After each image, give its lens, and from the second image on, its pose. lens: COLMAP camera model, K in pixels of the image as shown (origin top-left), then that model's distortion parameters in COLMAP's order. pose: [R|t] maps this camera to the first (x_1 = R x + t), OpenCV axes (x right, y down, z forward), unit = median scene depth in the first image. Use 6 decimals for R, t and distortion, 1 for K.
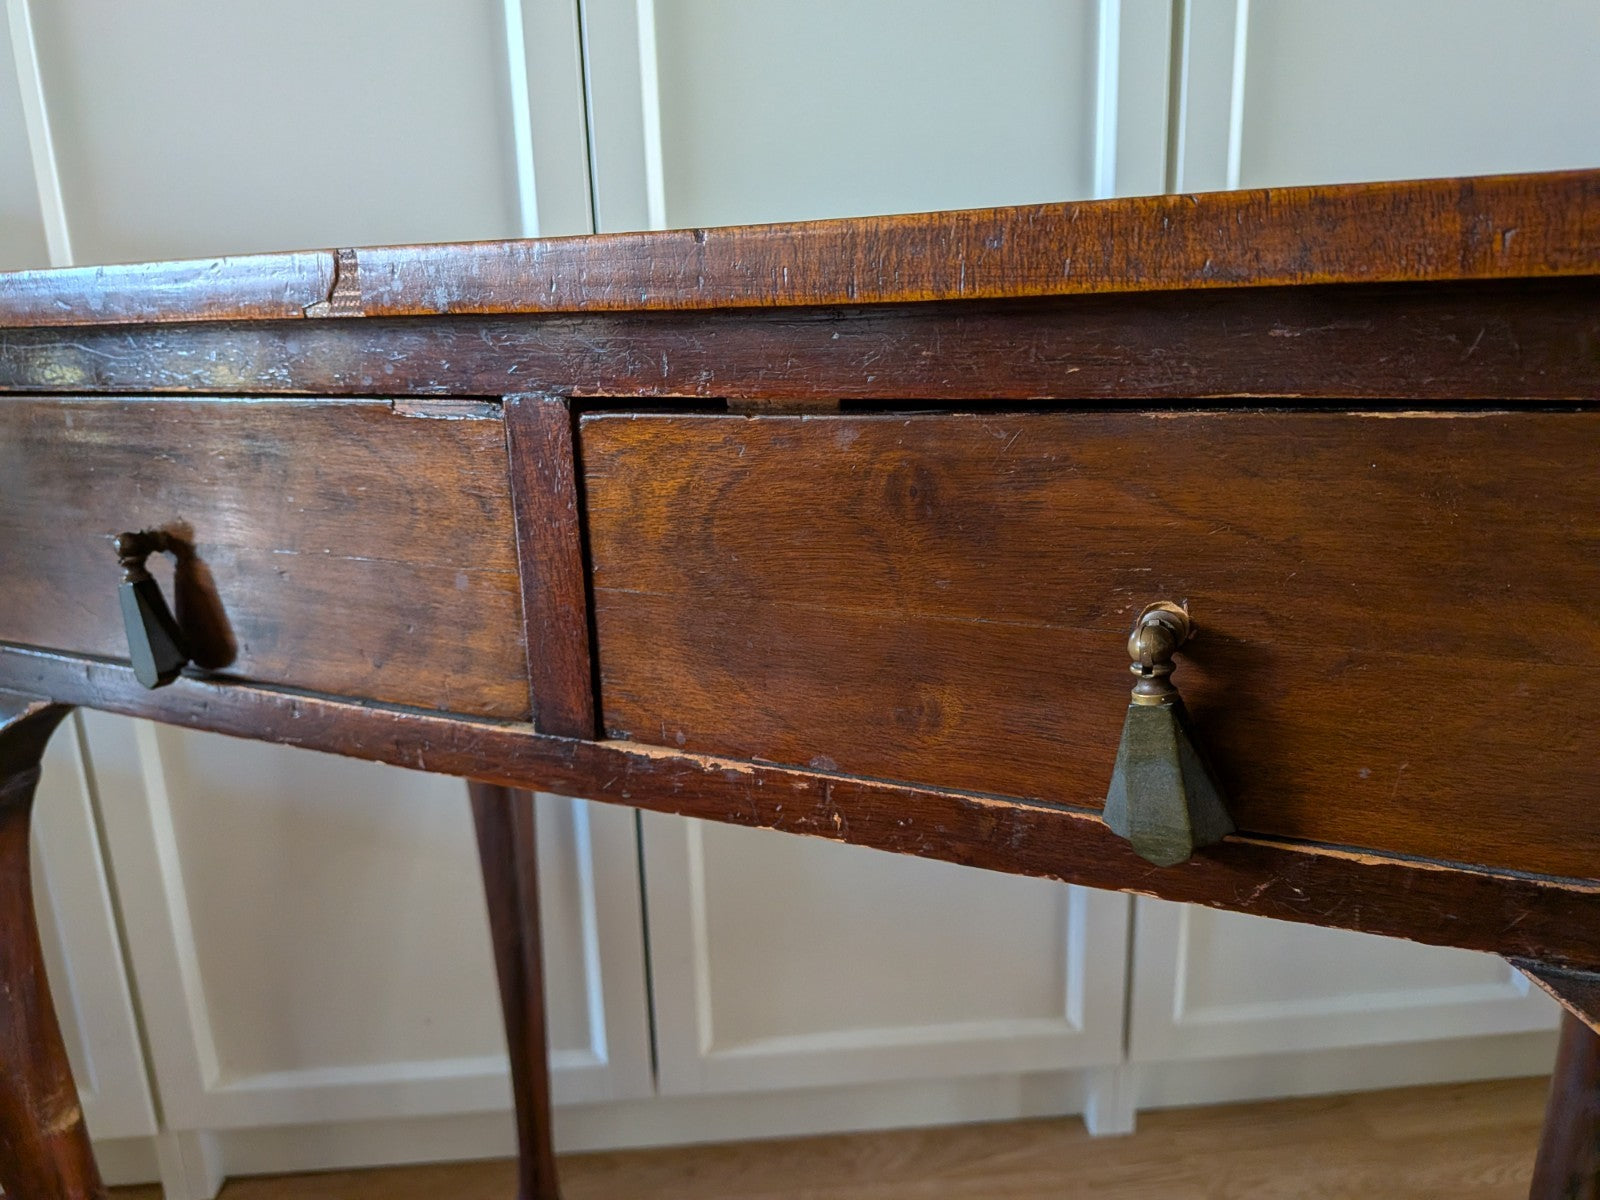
lens RADIAL K [[1160.4, 0, 816.5], [0, 1160.4, 635.5], [0, 0, 1]] dist [0.042180, -0.080318]
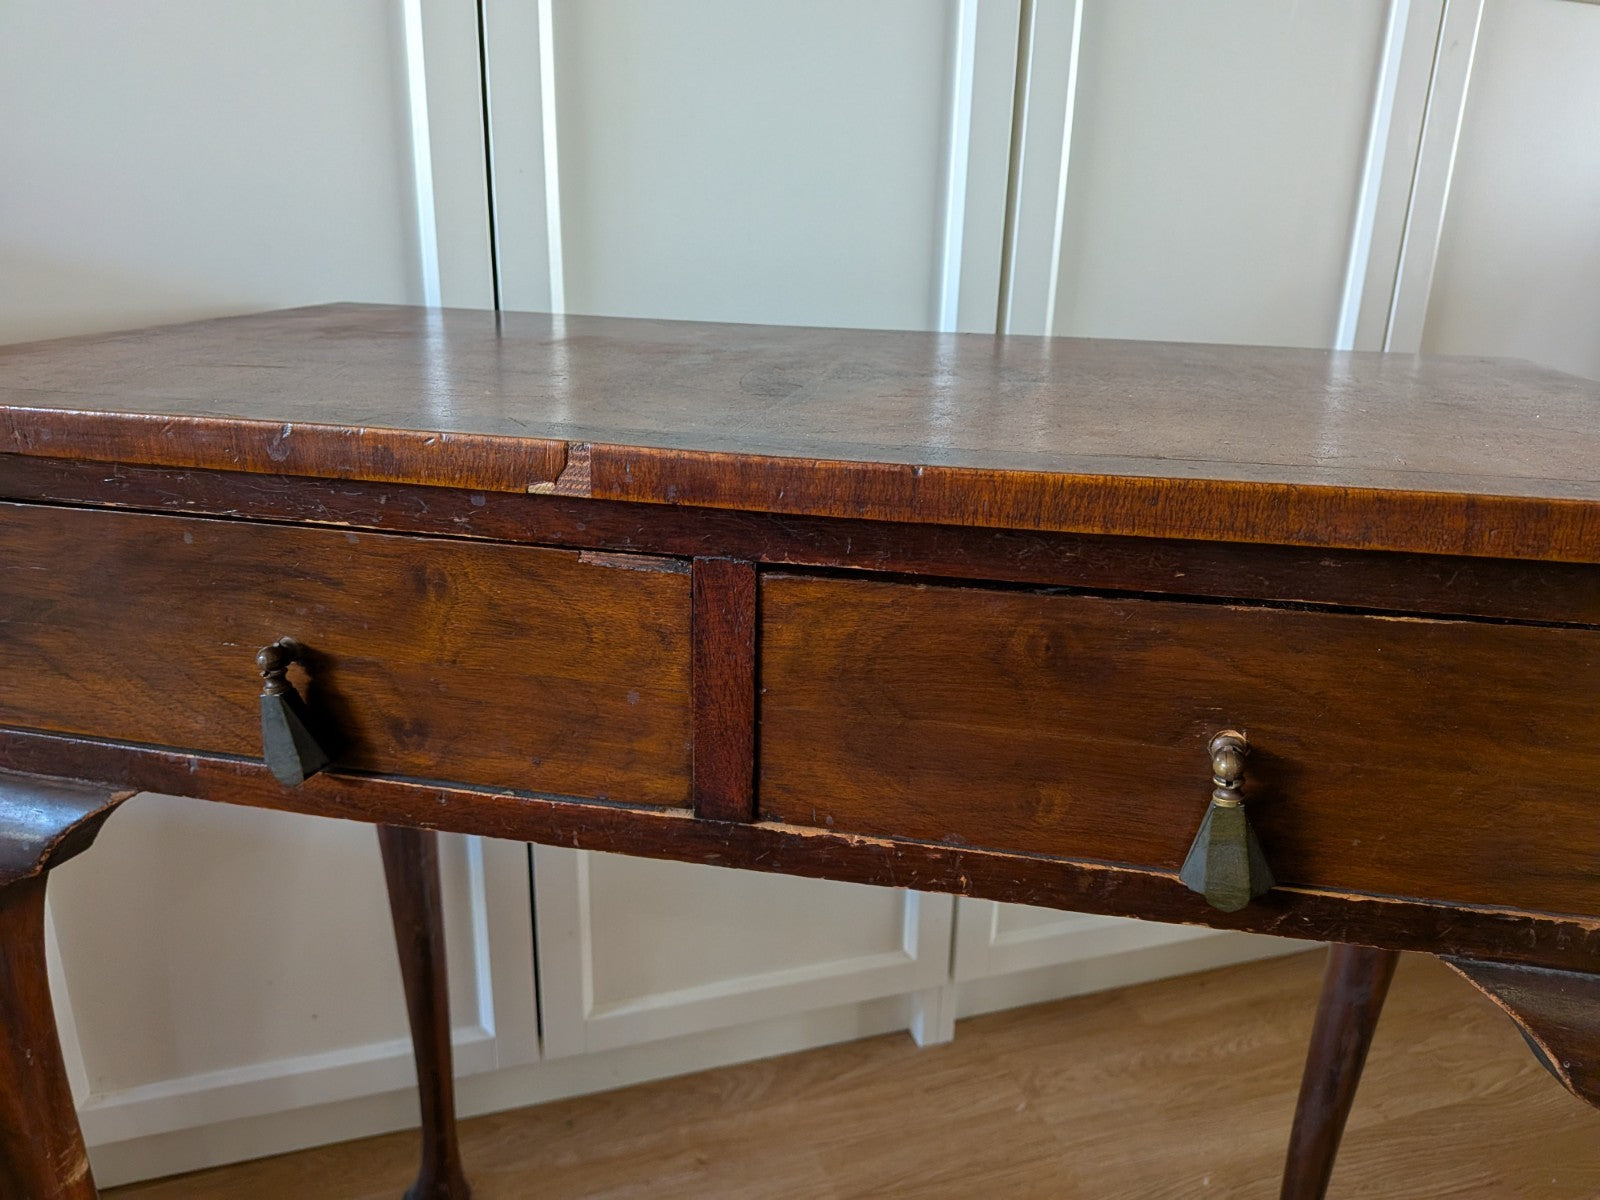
lens RADIAL K [[1148.2, 0, 806.3], [0, 1148.2, 620.8], [0, 0, 1]] dist [0.043818, -0.072467]
pose [[0.971392, -0.027047, 0.235935, -0.486754], [0.013446, 0.998163, 0.059070, -0.229525], [-0.237099, -0.054208, 0.969972, -0.224278]]
